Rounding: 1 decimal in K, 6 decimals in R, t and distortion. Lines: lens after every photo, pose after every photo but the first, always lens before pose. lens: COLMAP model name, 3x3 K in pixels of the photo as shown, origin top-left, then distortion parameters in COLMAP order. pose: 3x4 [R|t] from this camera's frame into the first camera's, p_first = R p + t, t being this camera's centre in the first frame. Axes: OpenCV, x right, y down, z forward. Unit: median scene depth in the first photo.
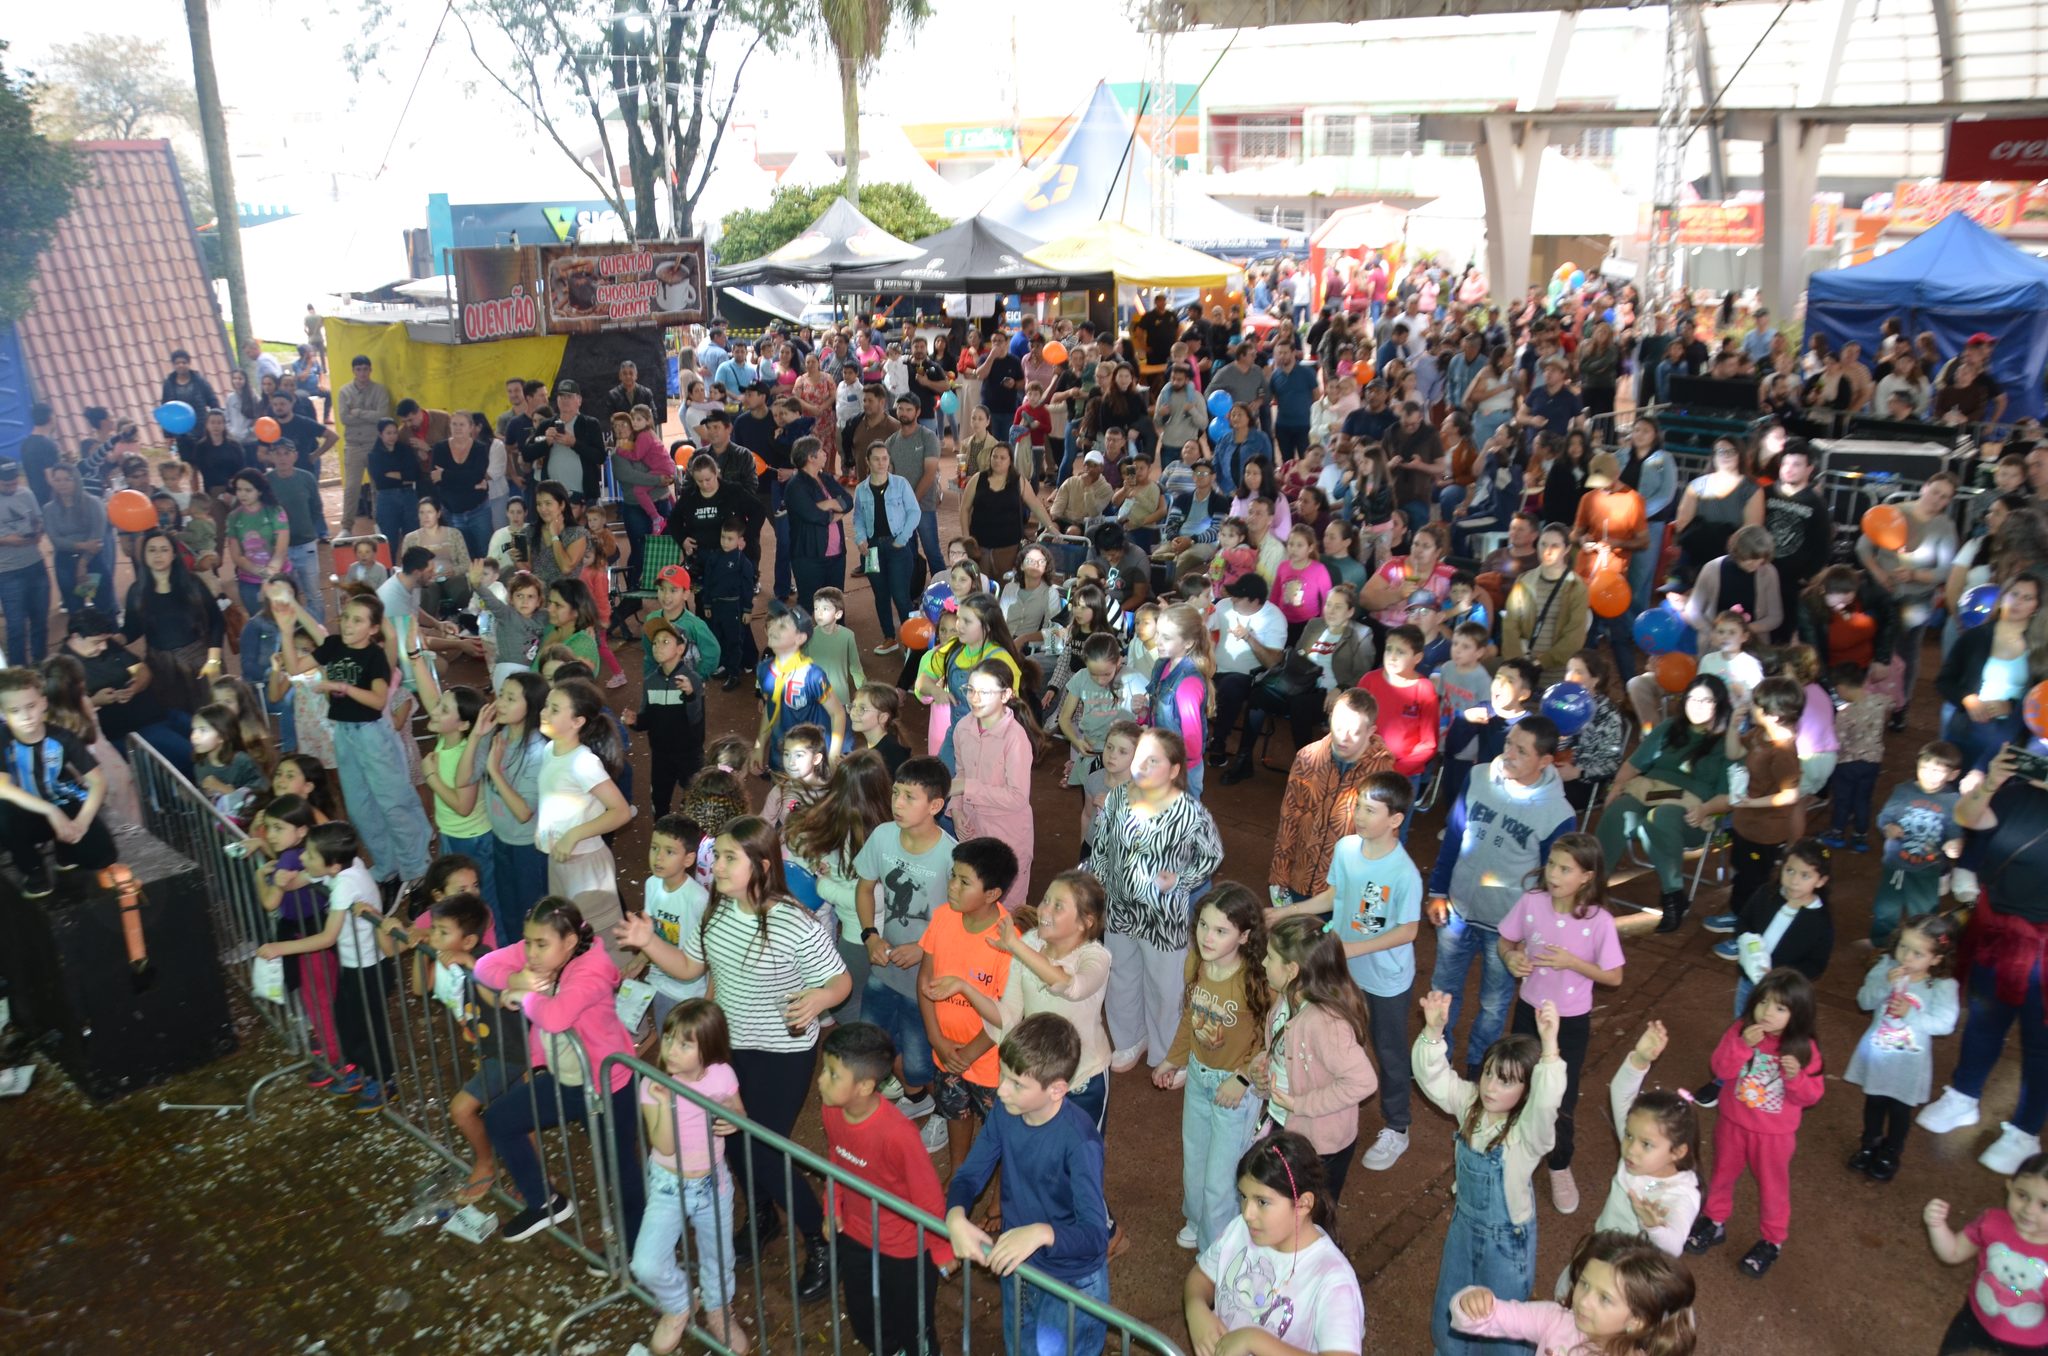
lens RADIAL K [[1609.8, 0, 992.9], [0, 1609.8, 747.3], [0, 0, 1]] dist [-0.171520, 0.130279]
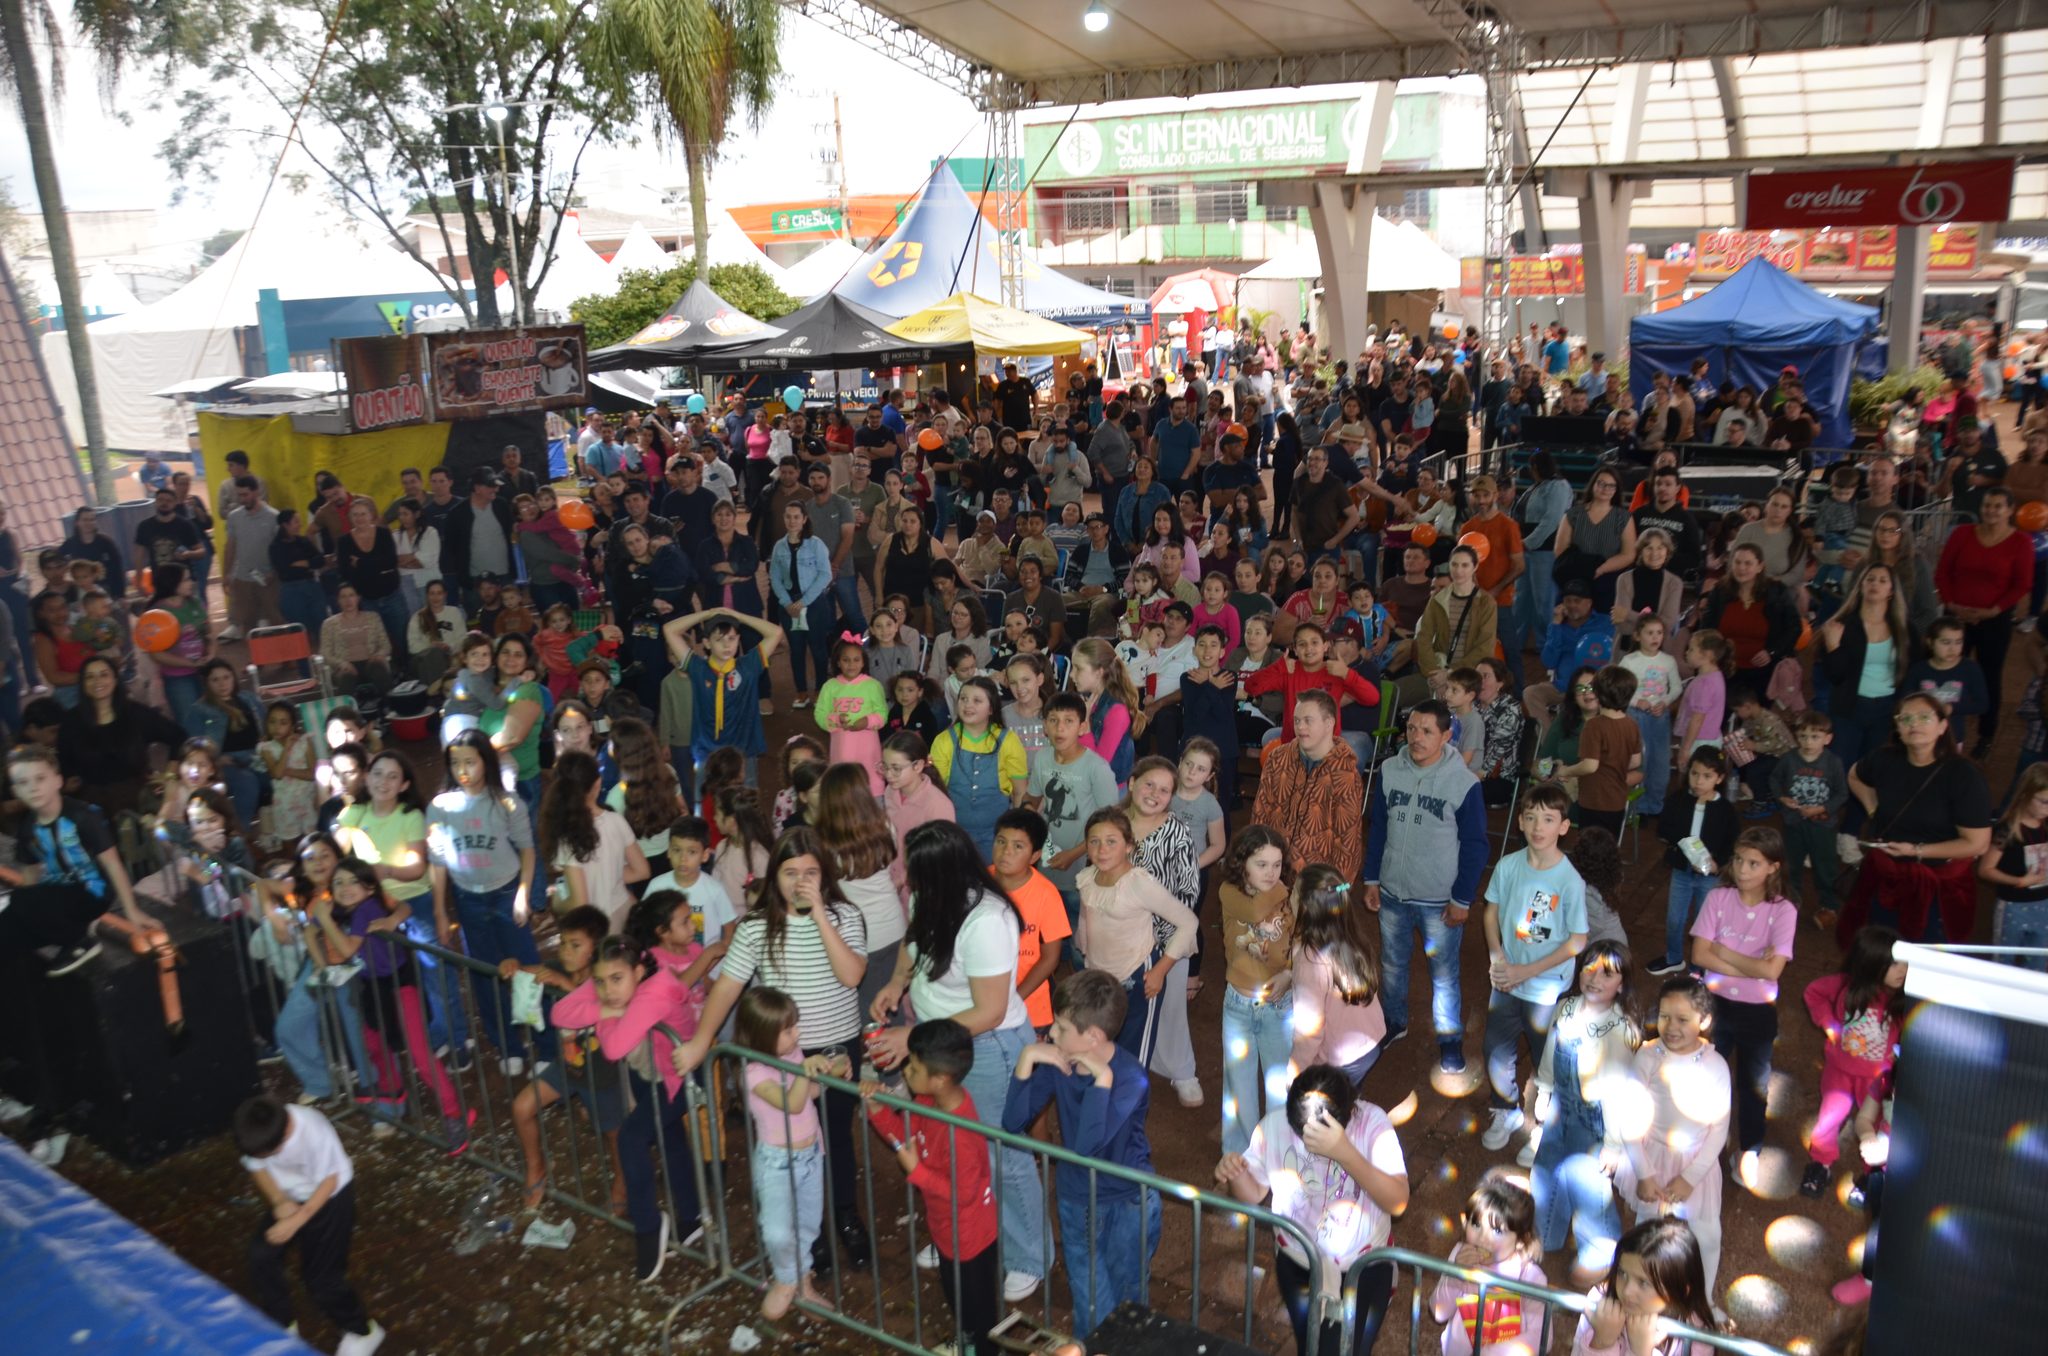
lens RADIAL K [[1637.6, 0, 1001.3], [0, 1637.6, 738.0], [0, 0, 1]] dist [-0.173416, 0.150953]
pose [[0.992889, -0.057208, 0.104399, -0.026619], [0.062999, 0.996603, -0.053041, 0.009679], [-0.101010, 0.059241, 0.993120, -0.022698]]
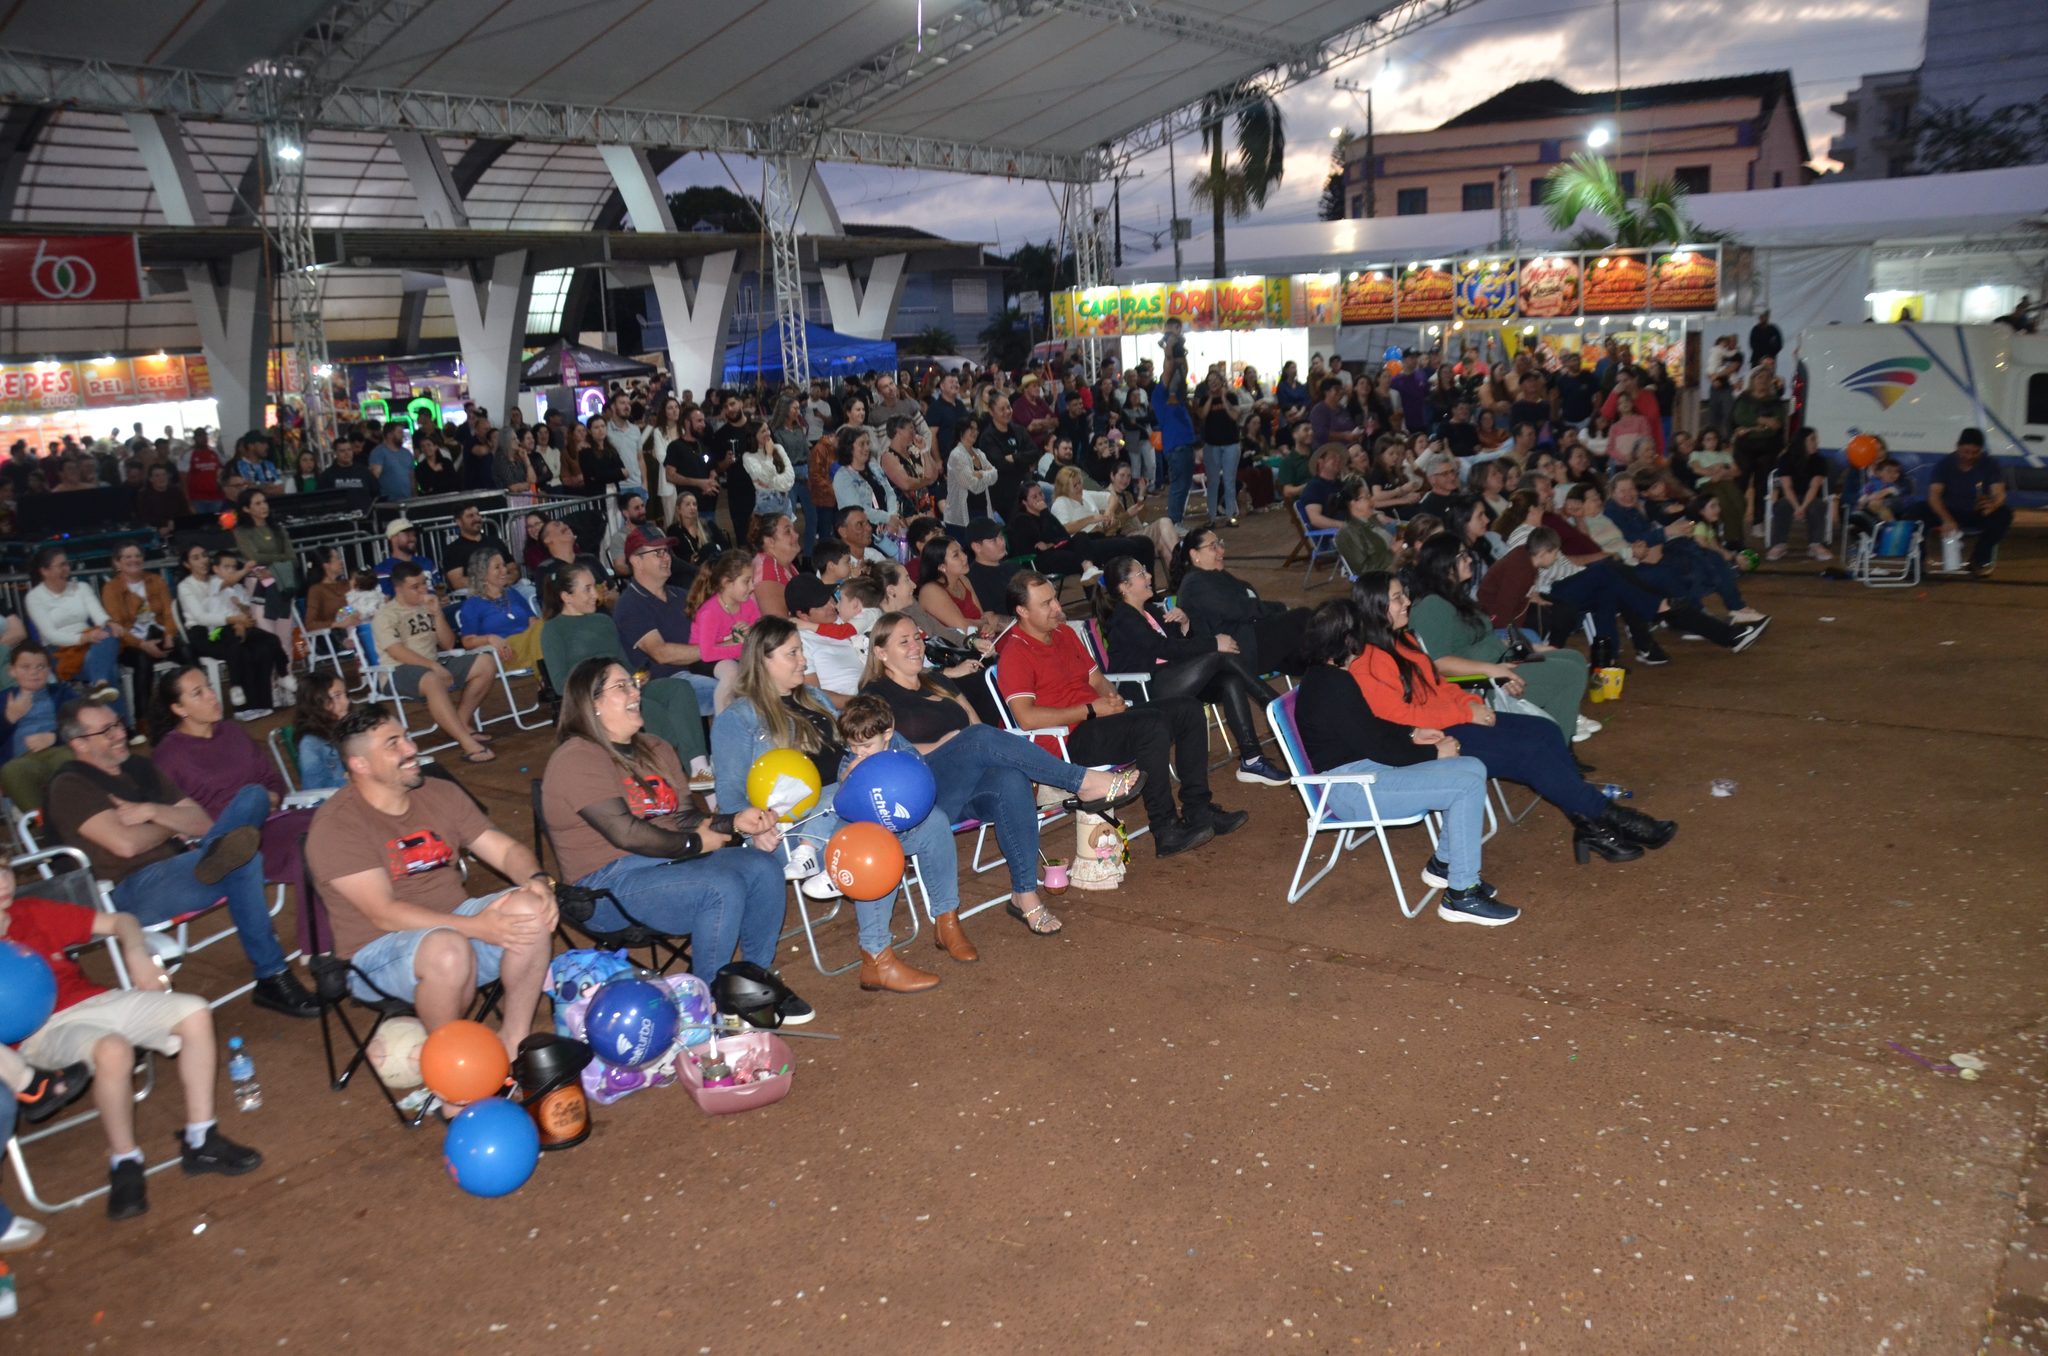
lens RADIAL K [[1599.7, 0, 1026.0], [0, 1599.7, 742.7], [0, 0, 1]] dist [-0.168477, 0.125310]
pose [[-0.088477, -0.214053, 0.972807, -0.214257], [0.389446, 0.891462, 0.231575, -0.067839], [-0.916790, 0.399345, 0.004488, 0.357187]]
